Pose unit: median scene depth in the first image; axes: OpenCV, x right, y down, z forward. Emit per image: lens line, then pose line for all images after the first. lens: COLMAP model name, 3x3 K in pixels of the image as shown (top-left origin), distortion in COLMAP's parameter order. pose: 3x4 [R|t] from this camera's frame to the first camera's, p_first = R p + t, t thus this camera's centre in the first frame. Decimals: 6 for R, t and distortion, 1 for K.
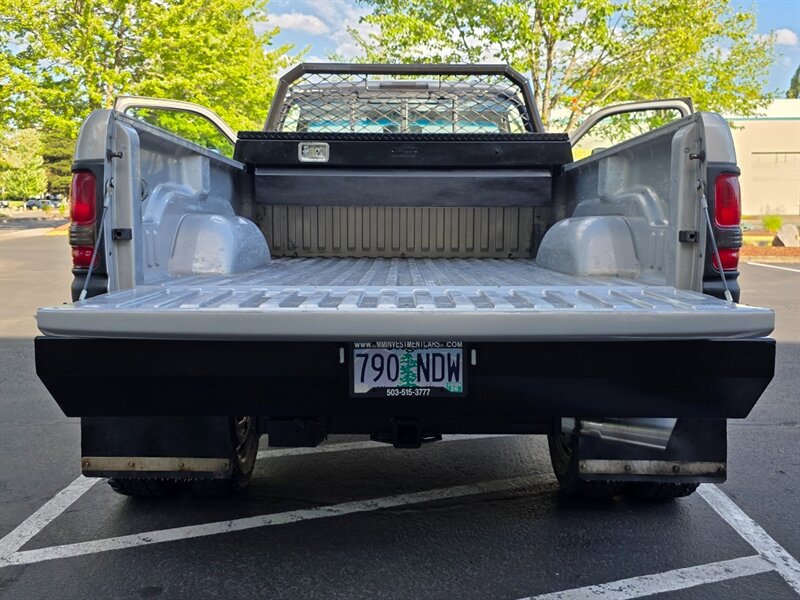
lens RADIAL K [[785.5, 0, 400.0], [0, 785.5, 300.0], [0, 0, 1]] dist [0.046066, -0.026881]
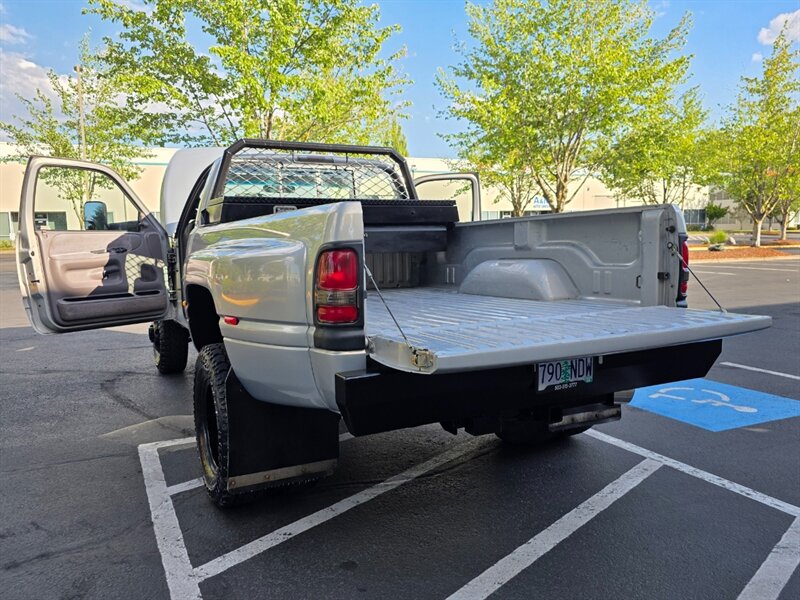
lens RADIAL K [[630.2, 0, 395.4], [0, 630.2, 308.3], [0, 0, 1]] dist [0.037997, -0.005662]
pose [[0.890425, -0.071125, 0.449539, -0.571562], [0.071370, 0.997315, 0.016425, -0.054718], [-0.449500, 0.017458, 0.893110, 0.023406]]
